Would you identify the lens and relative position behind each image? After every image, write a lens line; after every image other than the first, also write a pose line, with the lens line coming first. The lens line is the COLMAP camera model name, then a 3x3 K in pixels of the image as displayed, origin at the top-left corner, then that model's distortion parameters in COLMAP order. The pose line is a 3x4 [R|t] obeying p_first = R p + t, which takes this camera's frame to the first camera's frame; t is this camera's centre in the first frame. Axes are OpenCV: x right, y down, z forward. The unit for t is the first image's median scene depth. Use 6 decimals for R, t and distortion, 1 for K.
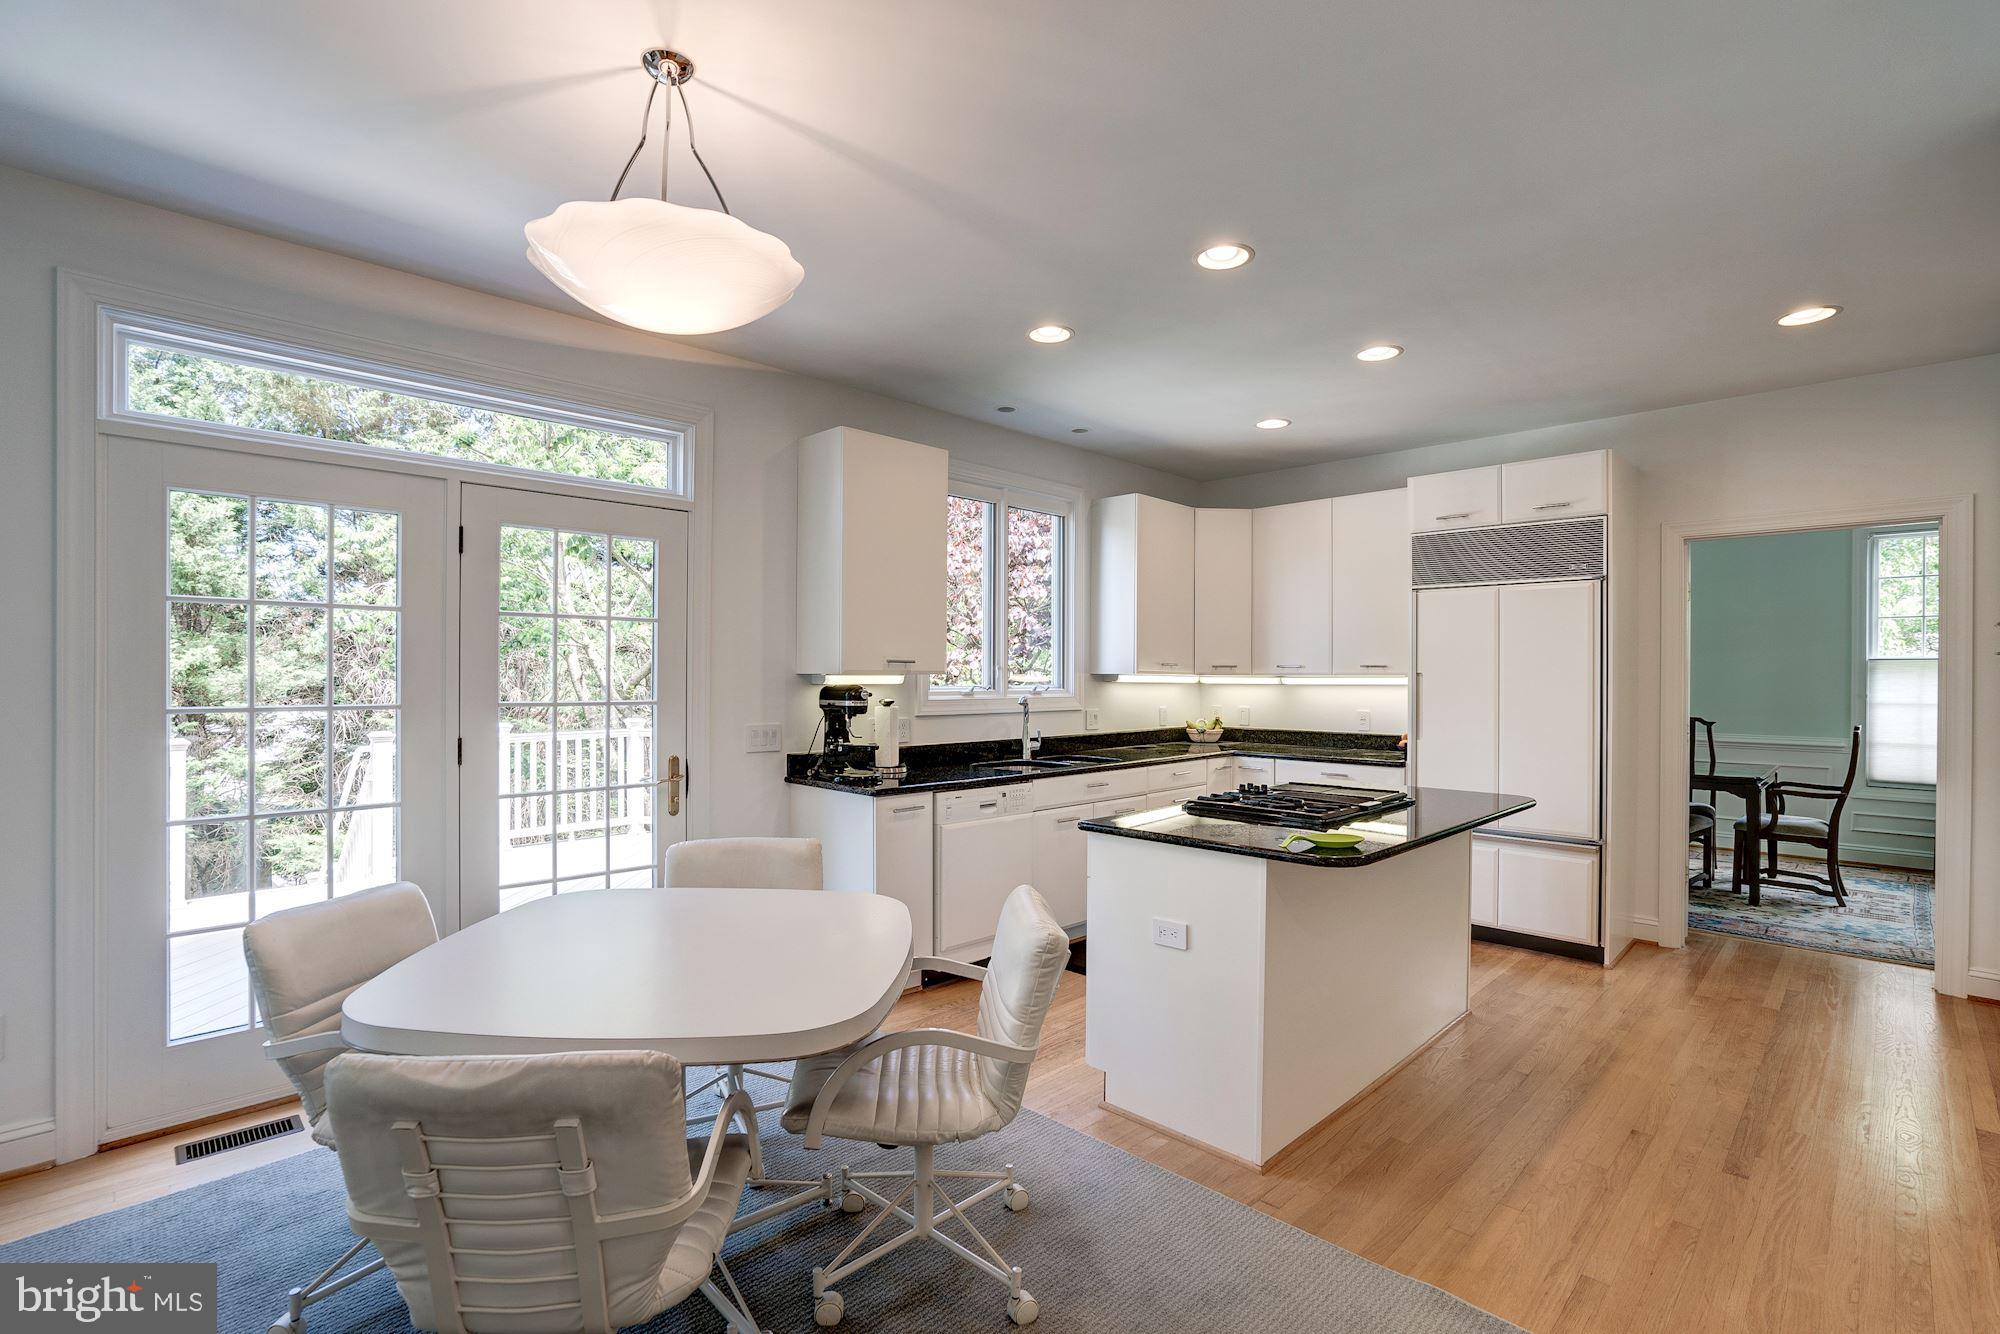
lens RADIAL K [[880.6, 0, 1045.9], [0, 880.6, 672.5], [0, 0, 1]] dist [-0.001620, 0.009172]
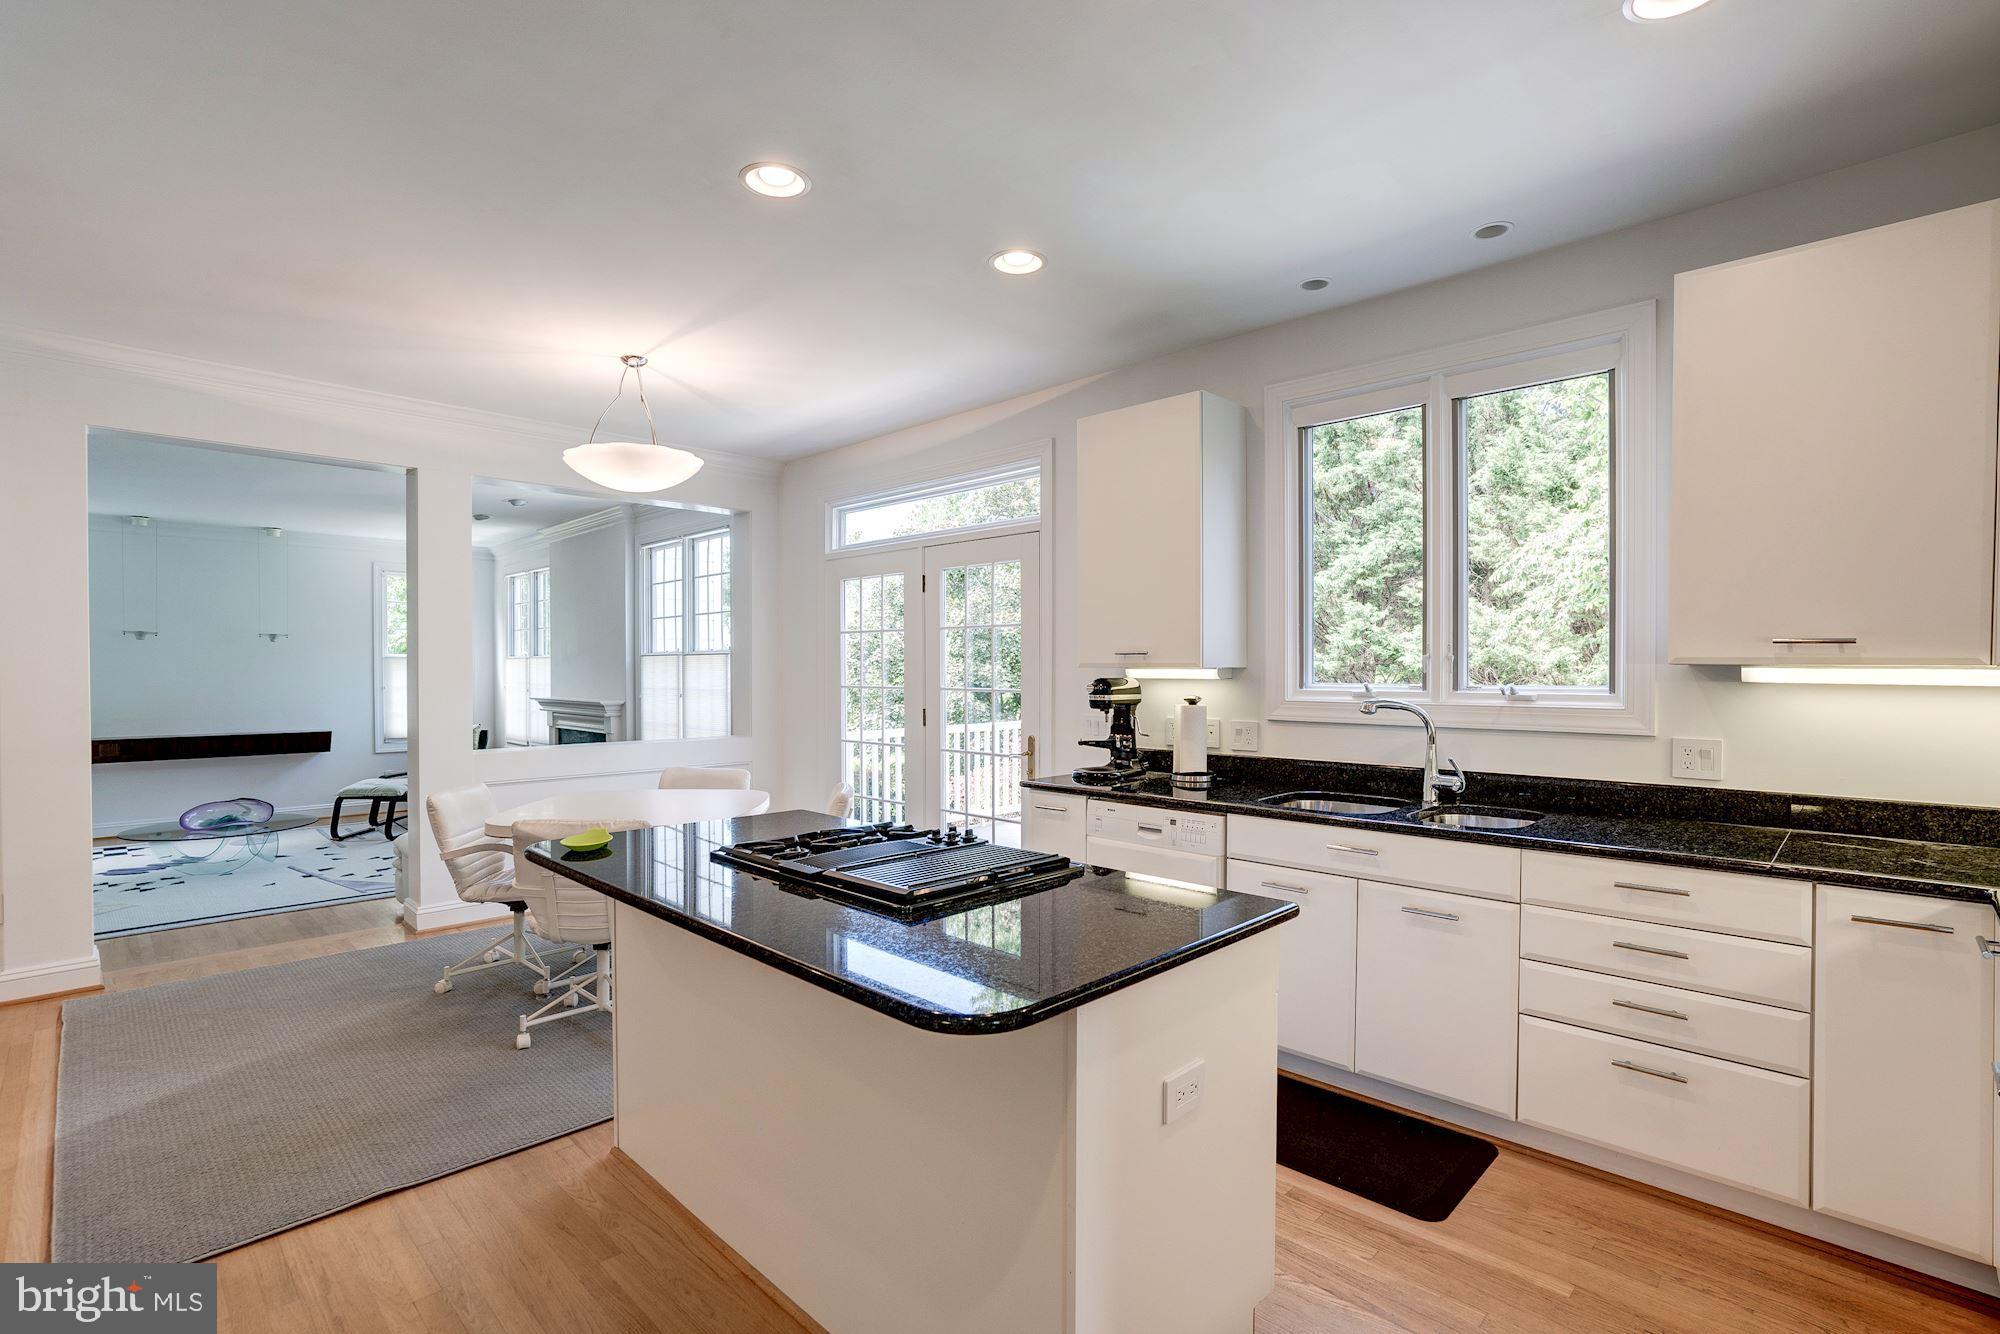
lens RADIAL K [[930.1, 0, 995.8], [0, 930.1, 678.3], [0, 0, 1]] dist [-0.050774, 0.021356]
pose [[0.024863, 0.008047, -0.999658, 0.645362], [0.005828, 0.999949, 0.008195, 0.003284], [0.999674, -0.006030, 0.024814, 0.696307]]
